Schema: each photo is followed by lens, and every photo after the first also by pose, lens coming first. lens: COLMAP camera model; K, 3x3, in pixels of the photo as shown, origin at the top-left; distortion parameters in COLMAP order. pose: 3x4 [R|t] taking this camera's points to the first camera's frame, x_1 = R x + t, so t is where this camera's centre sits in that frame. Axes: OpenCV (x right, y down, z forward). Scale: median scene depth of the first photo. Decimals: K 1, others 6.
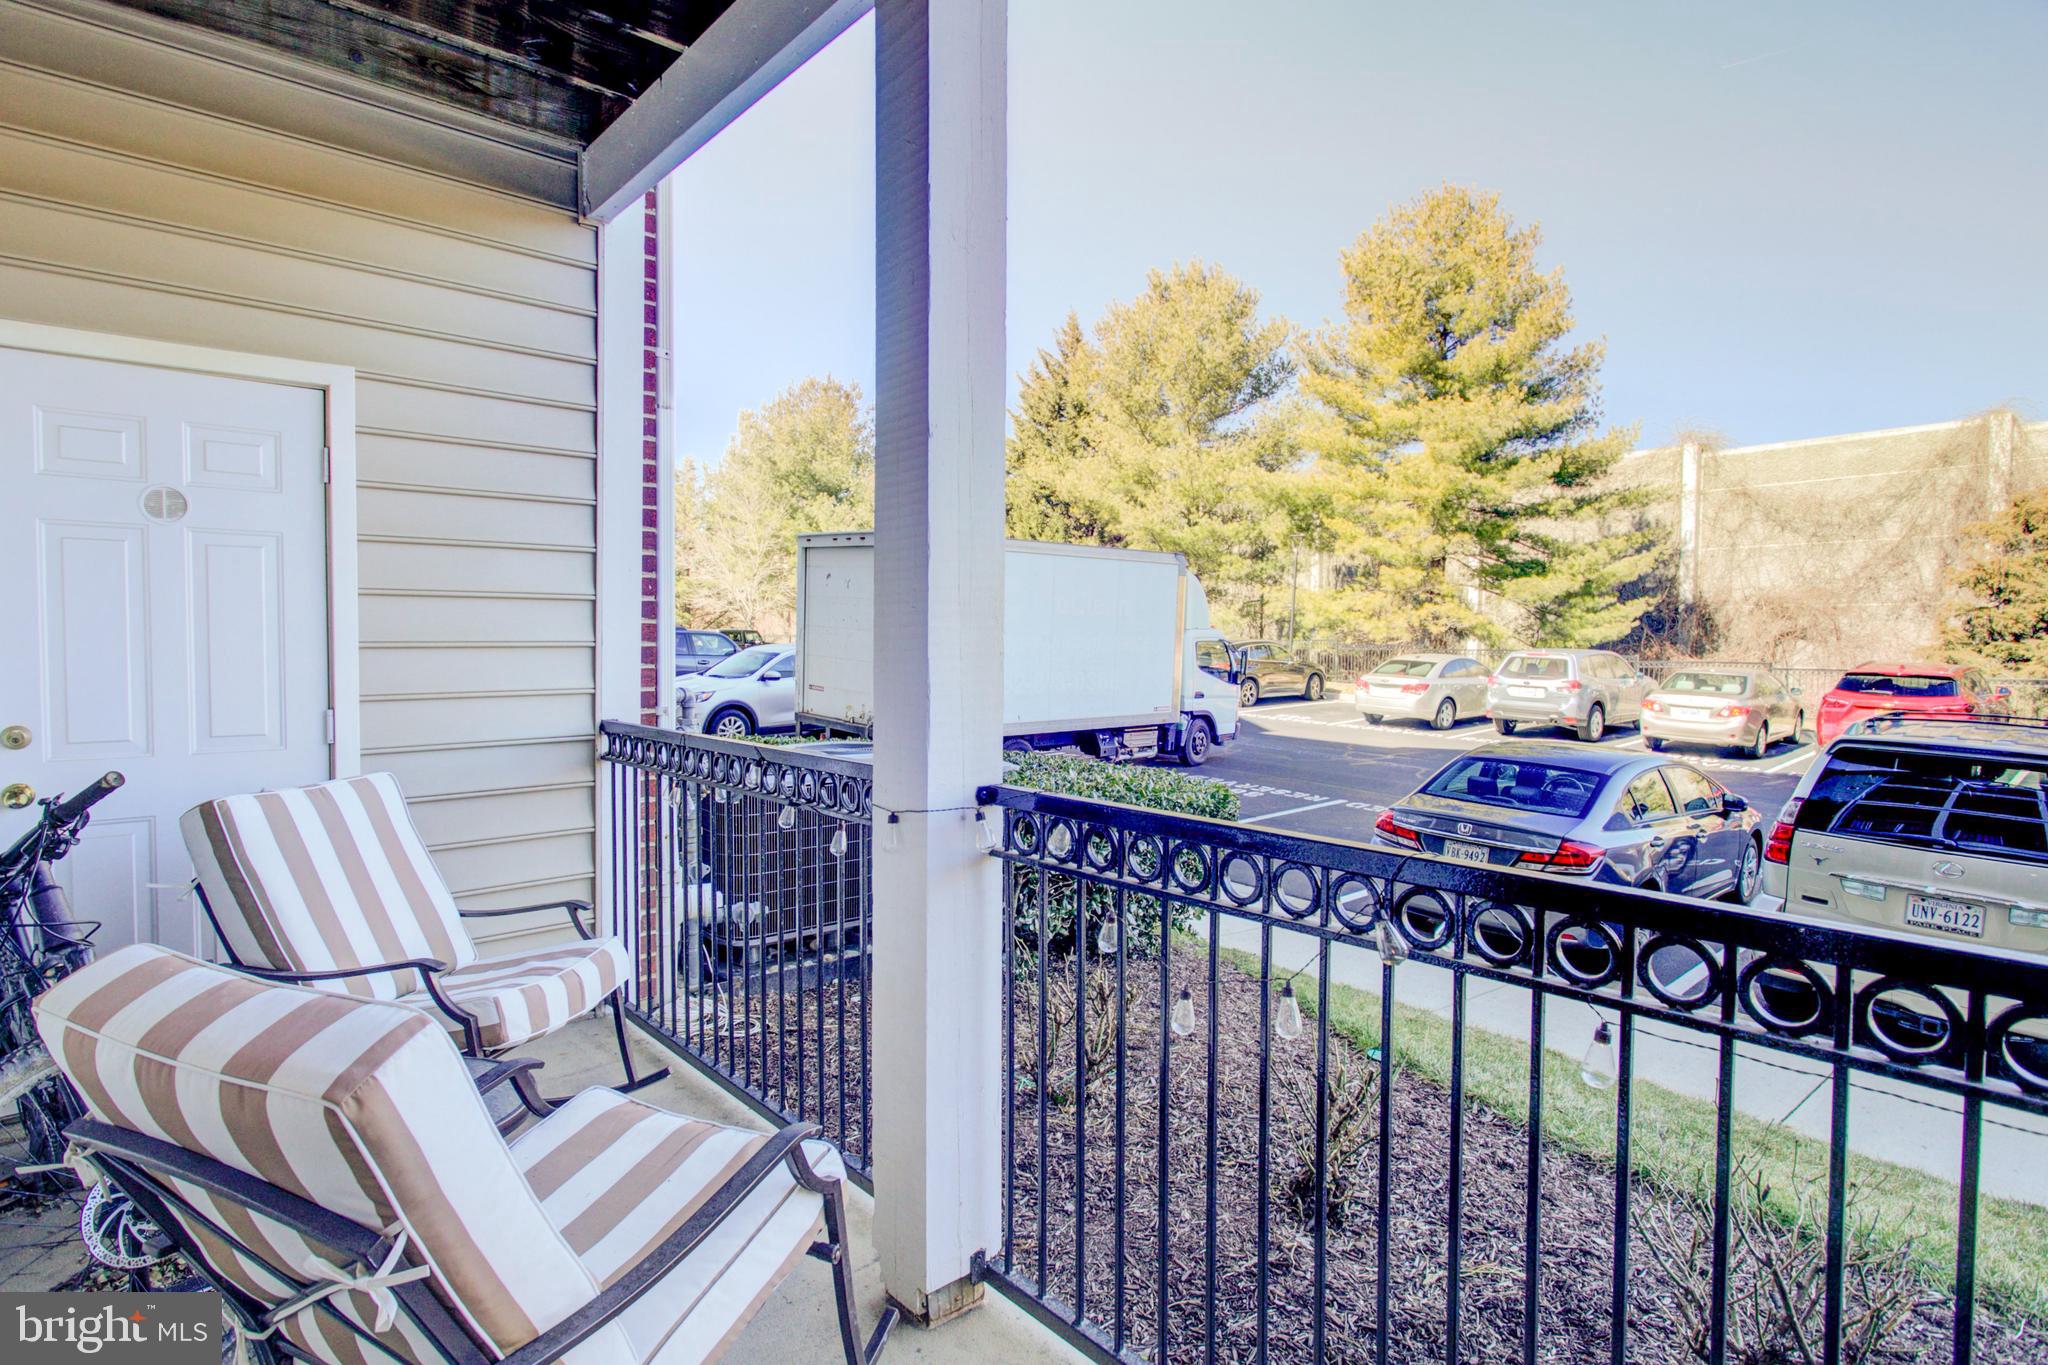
lens RADIAL K [[1021.2, 0, 1030.0], [0, 1021.2, 674.3], [0, 0, 1]] dist [-0.007090, -0.000241]
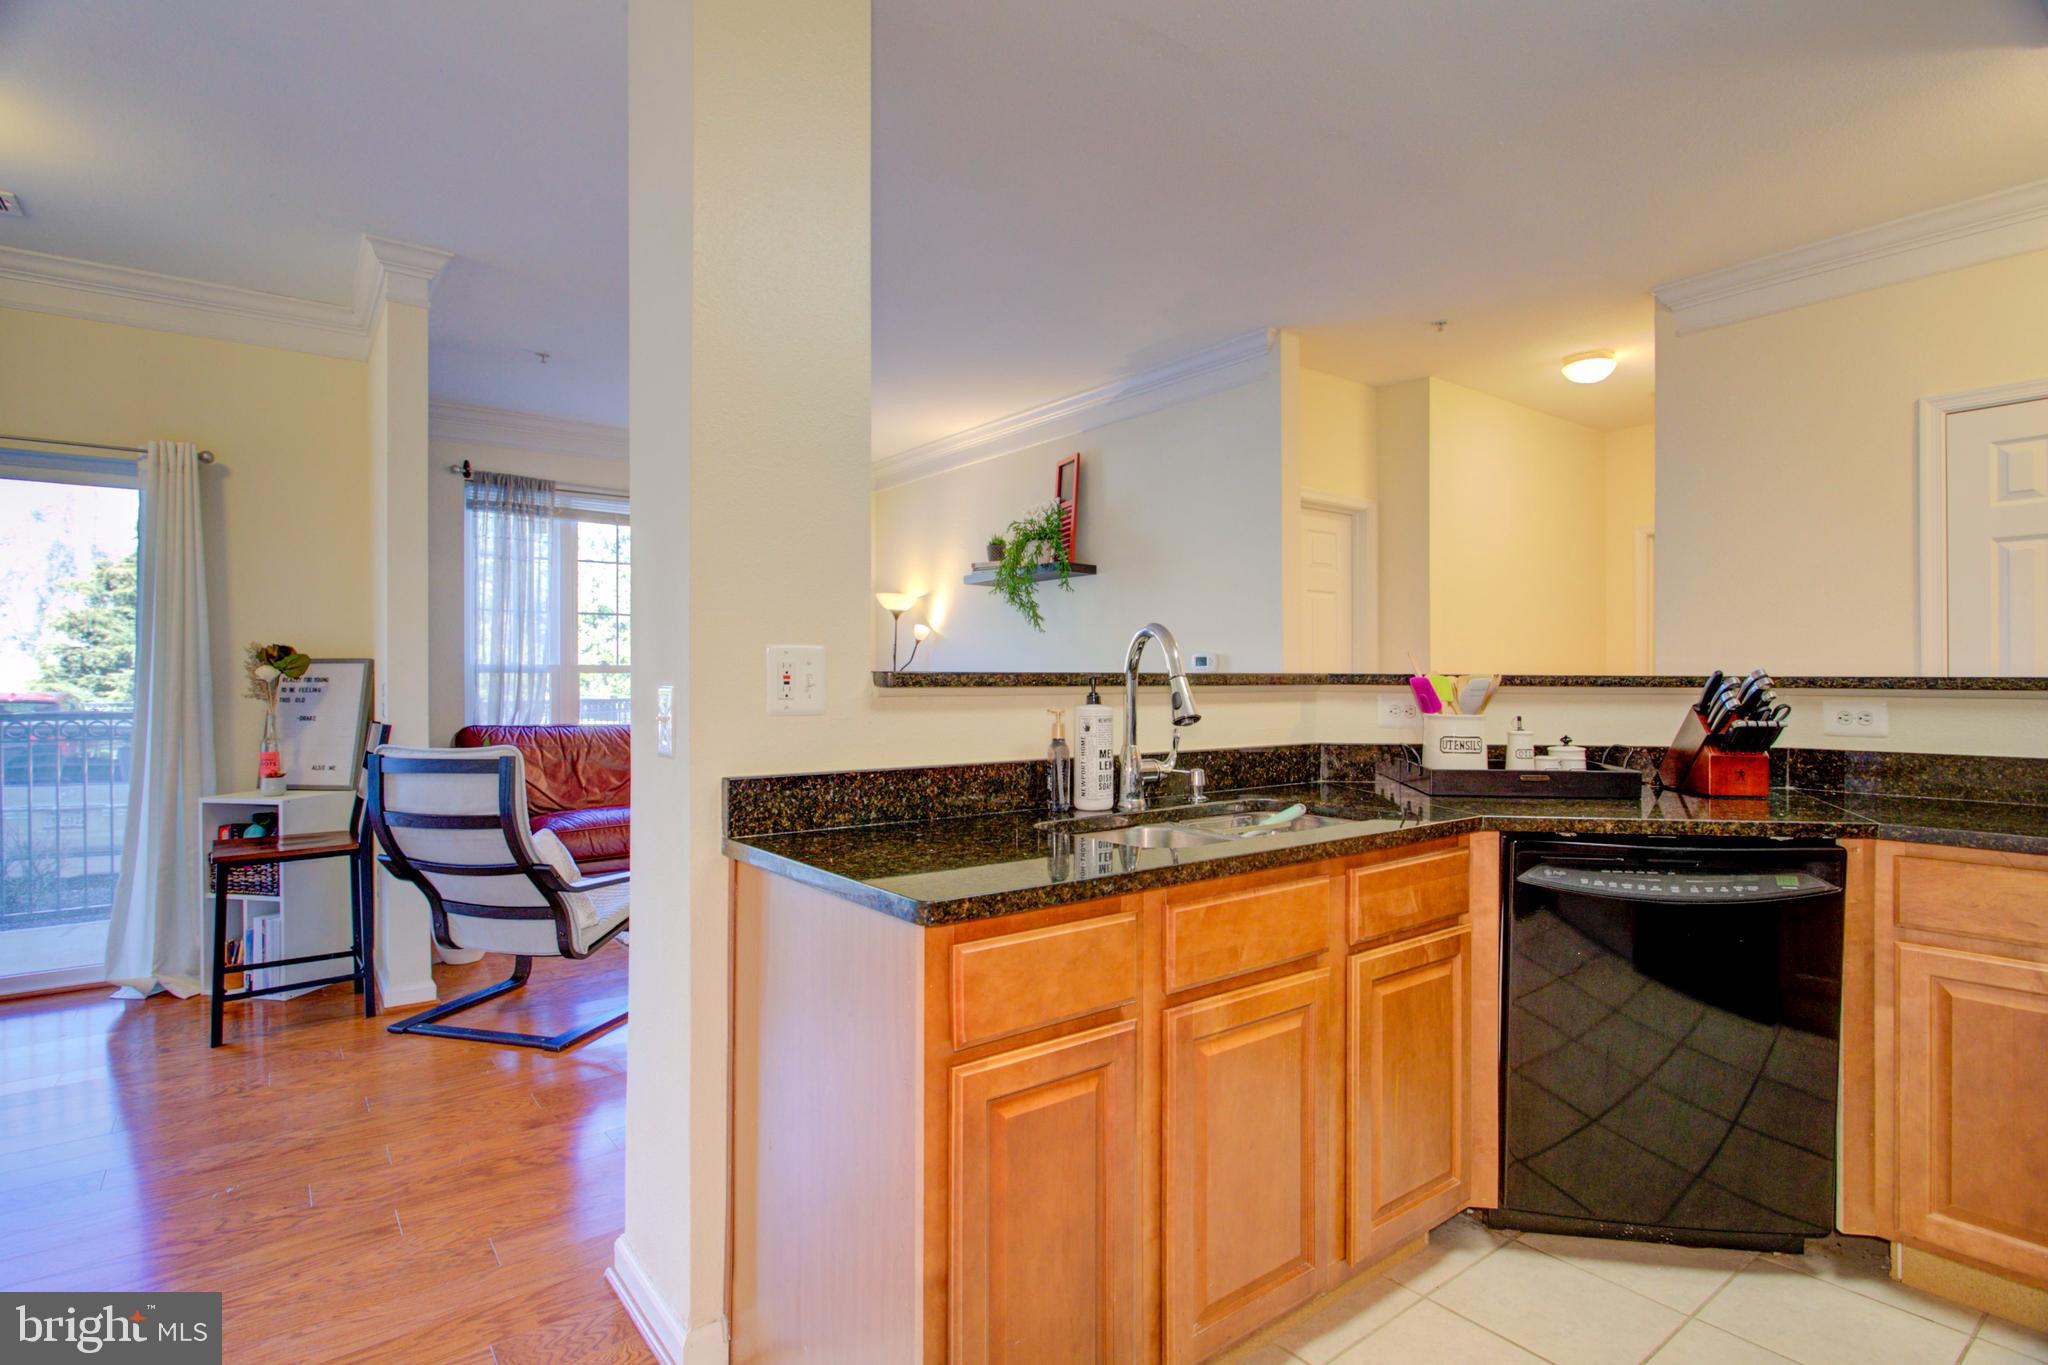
lens RADIAL K [[1021.2, 0, 1030.2], [0, 1021.2, 682.3], [0, 0, 1]] dist [-0.007090, -0.000241]
pose [[0.061735, -0.004425, 0.998083, -0.233552], [0.034856, 0.999390, 0.002275, 0.015299], [-0.997484, 0.034649, 0.061851, -0.245829]]
